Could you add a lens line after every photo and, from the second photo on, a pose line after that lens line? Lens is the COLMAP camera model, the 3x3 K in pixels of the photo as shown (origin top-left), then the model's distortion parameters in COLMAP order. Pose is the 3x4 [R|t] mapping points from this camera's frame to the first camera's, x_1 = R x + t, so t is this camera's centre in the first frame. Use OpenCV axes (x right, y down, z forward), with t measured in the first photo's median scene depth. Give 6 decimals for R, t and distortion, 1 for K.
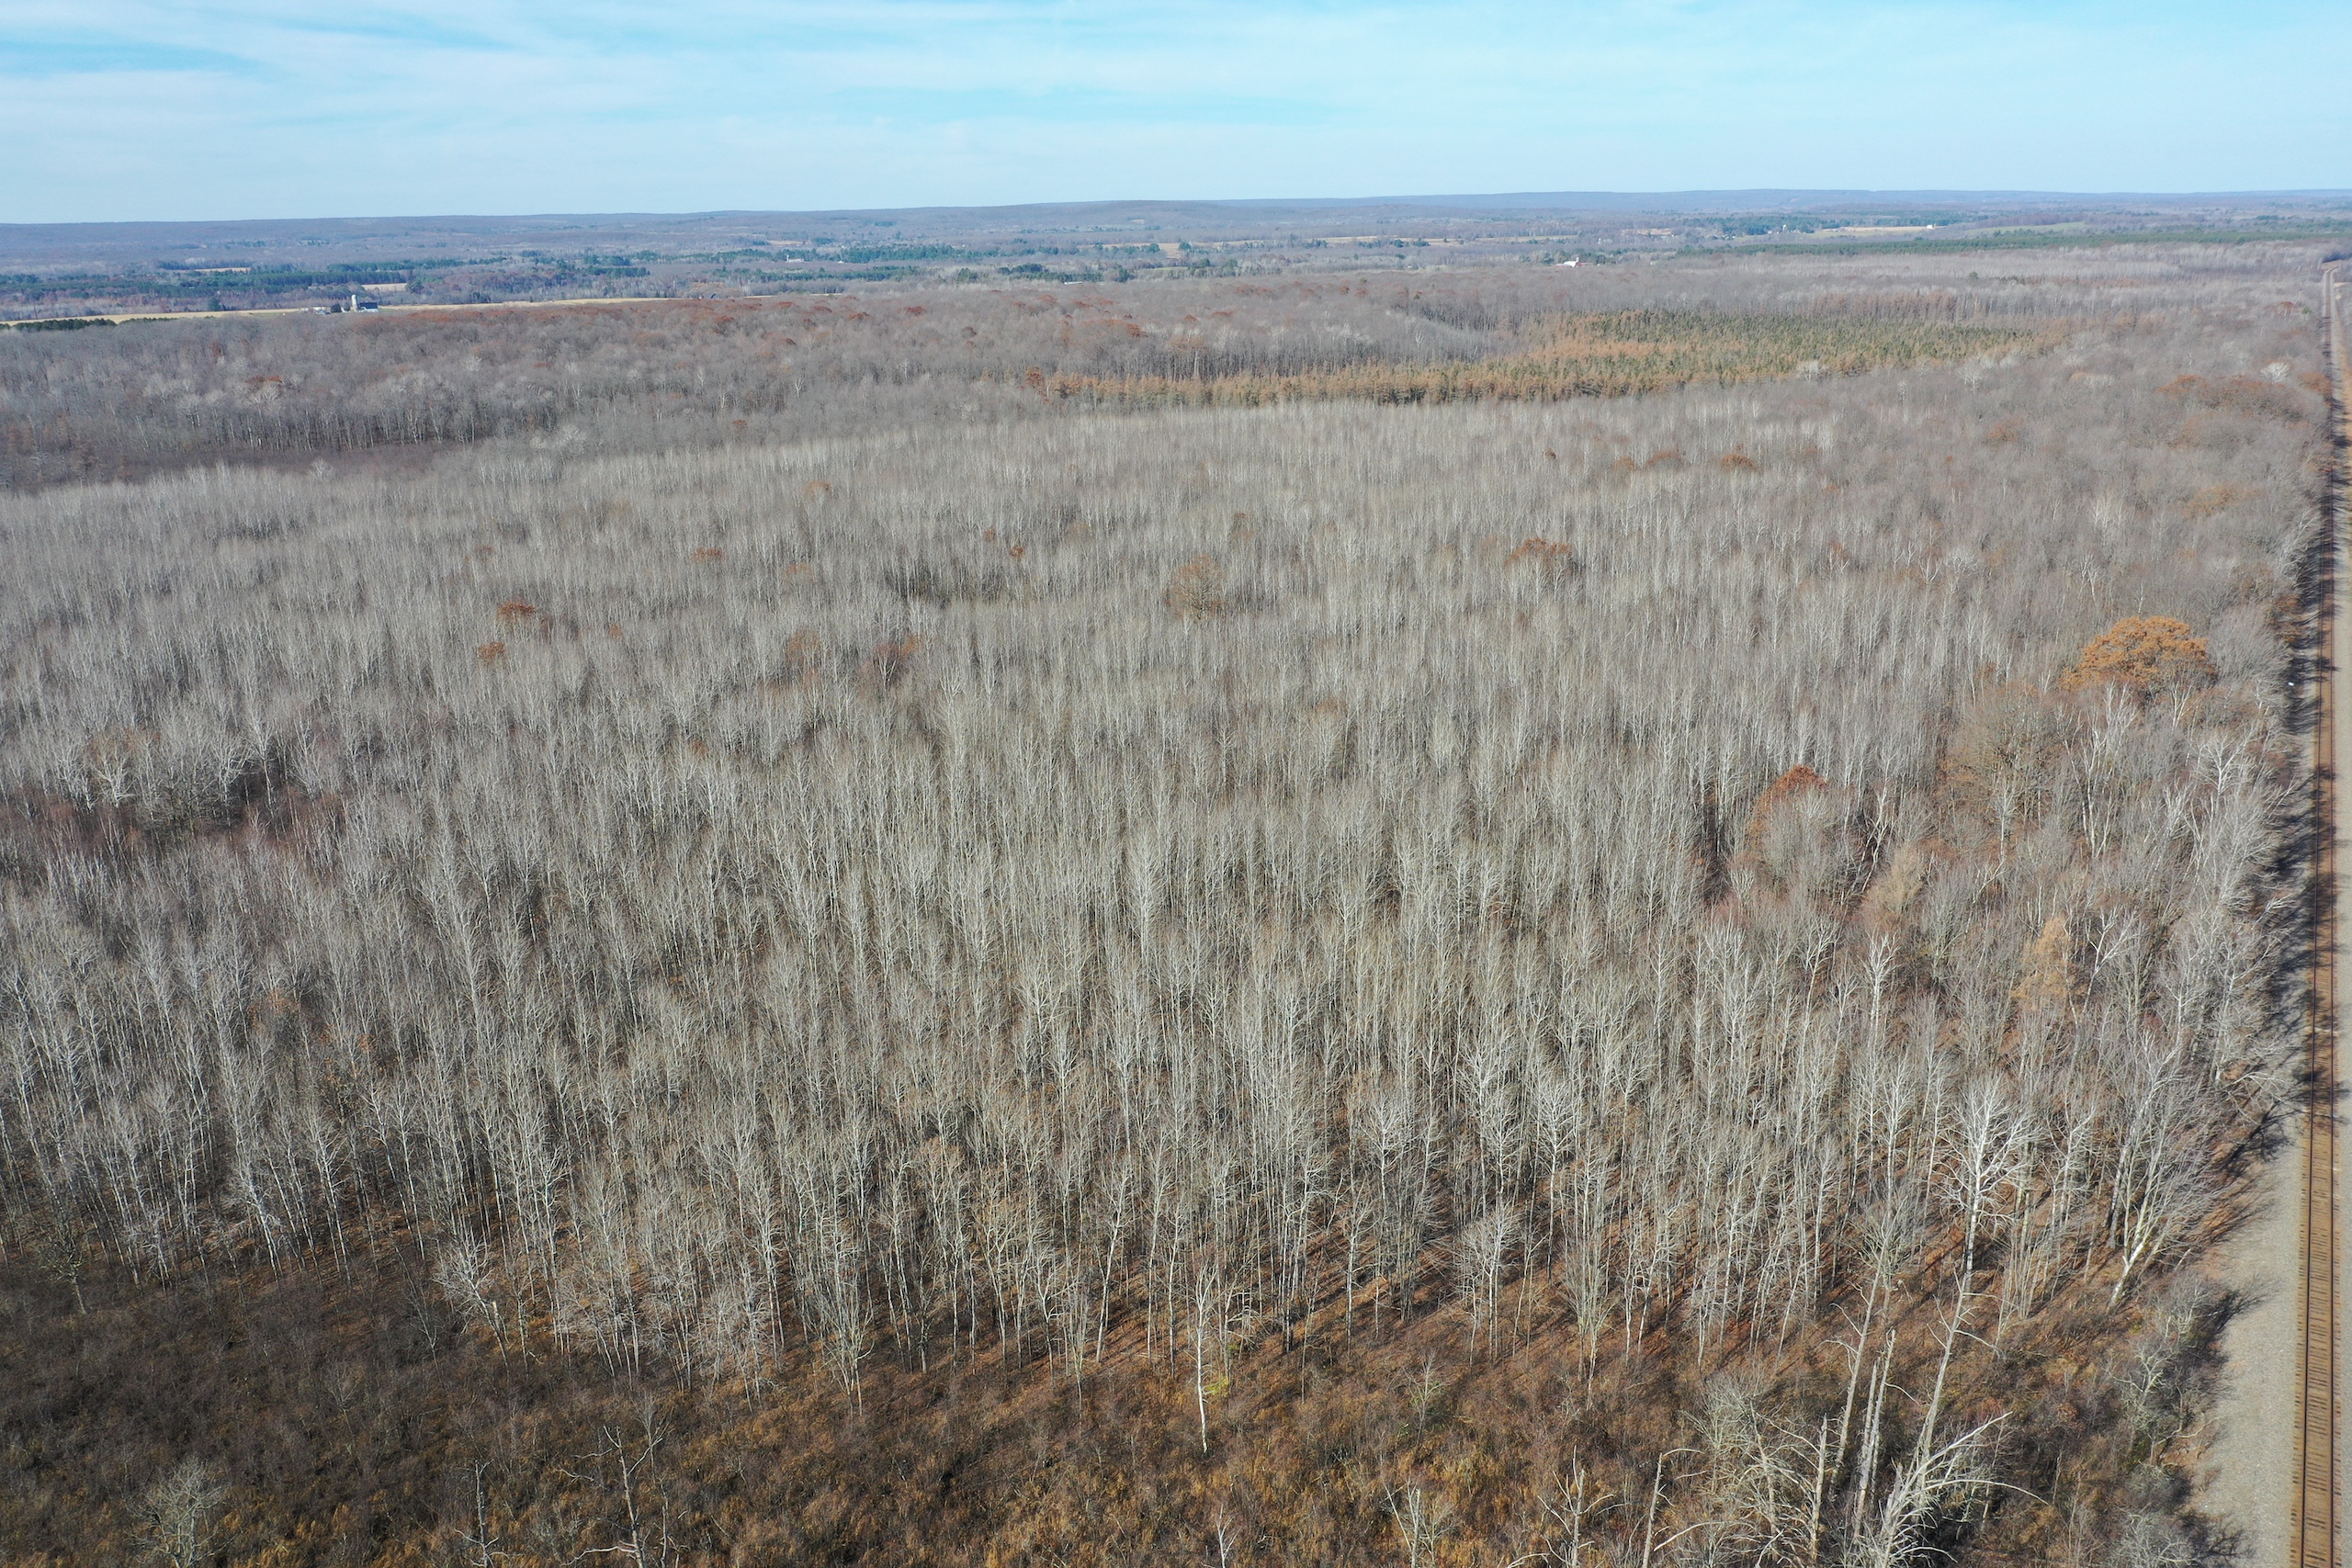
lens RADIAL K [[1852.2, 0, 1176.0], [0, 1852.2, 784.0], [0, 0, 1]] dist [-0.000555, 0.001036]
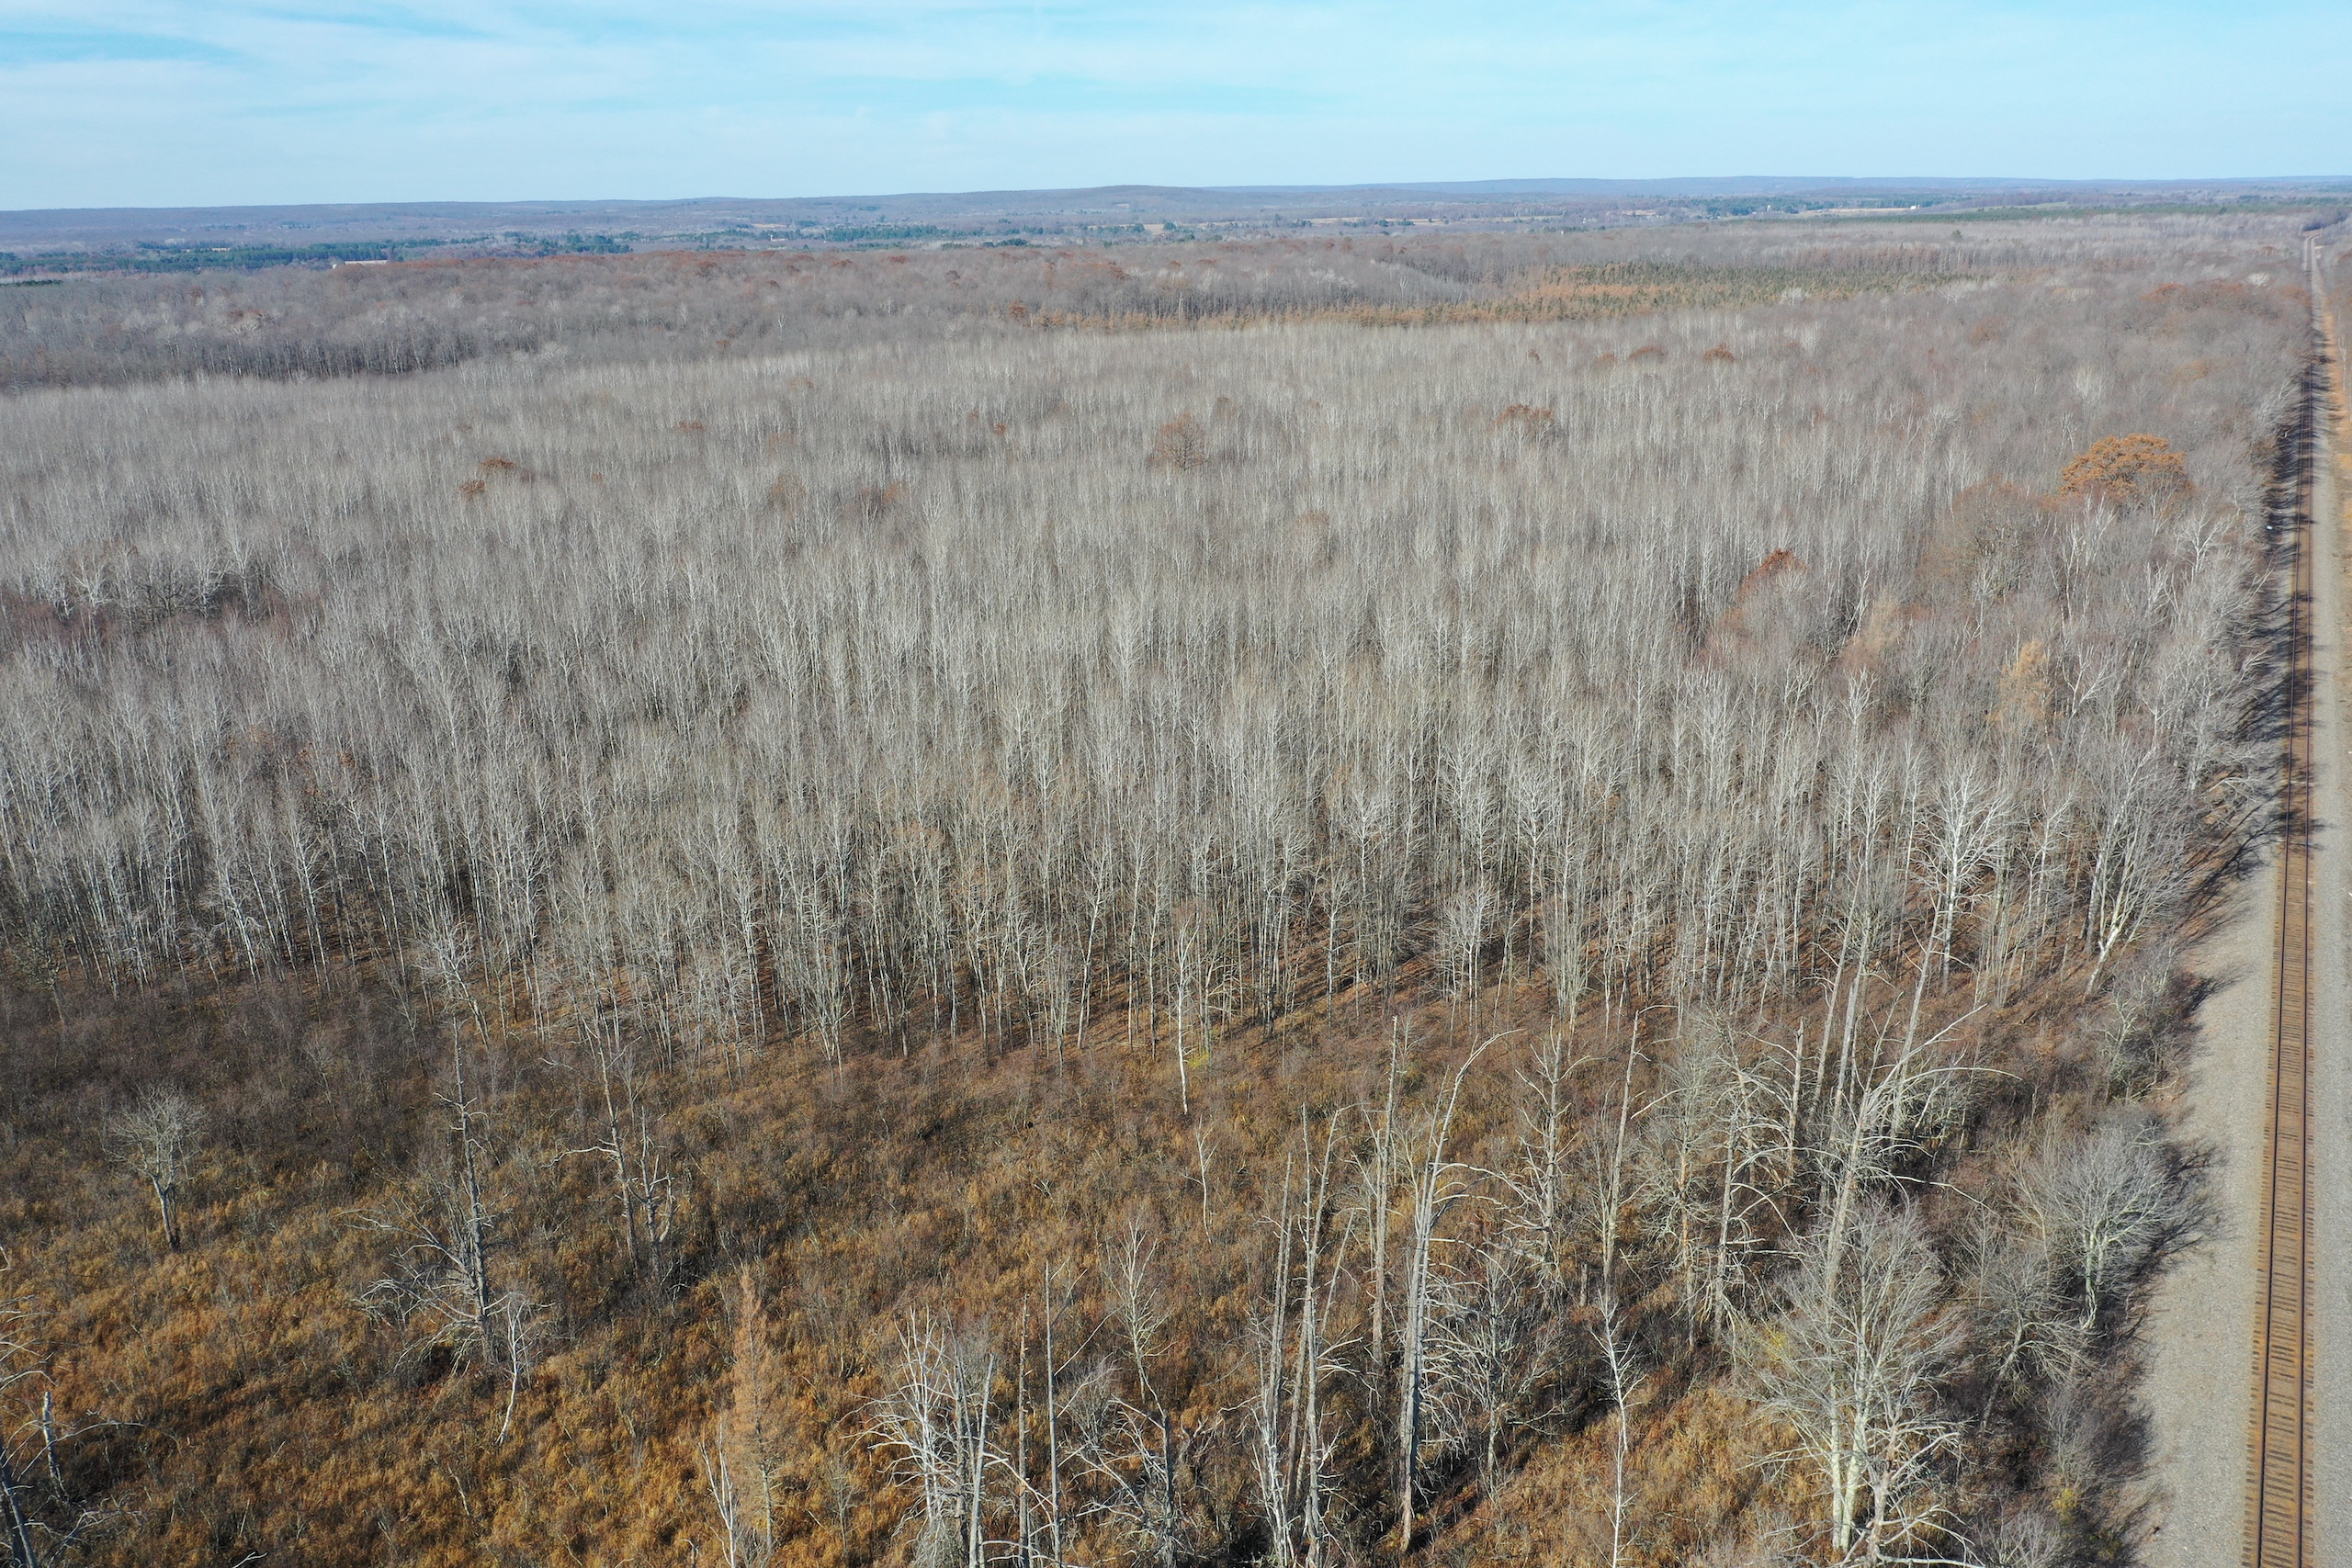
lens RADIAL K [[1852.2, 0, 1176.0], [0, 1852.2, 784.0], [0, 0, 1]] dist [-0.000555, 0.001036]
pose [[0.999970, -0.002698, 0.007225, 0.002411], [0.002662, 0.999984, 0.004919, 0.115572], [-0.007238, -0.004900, 0.999962, -0.000735]]
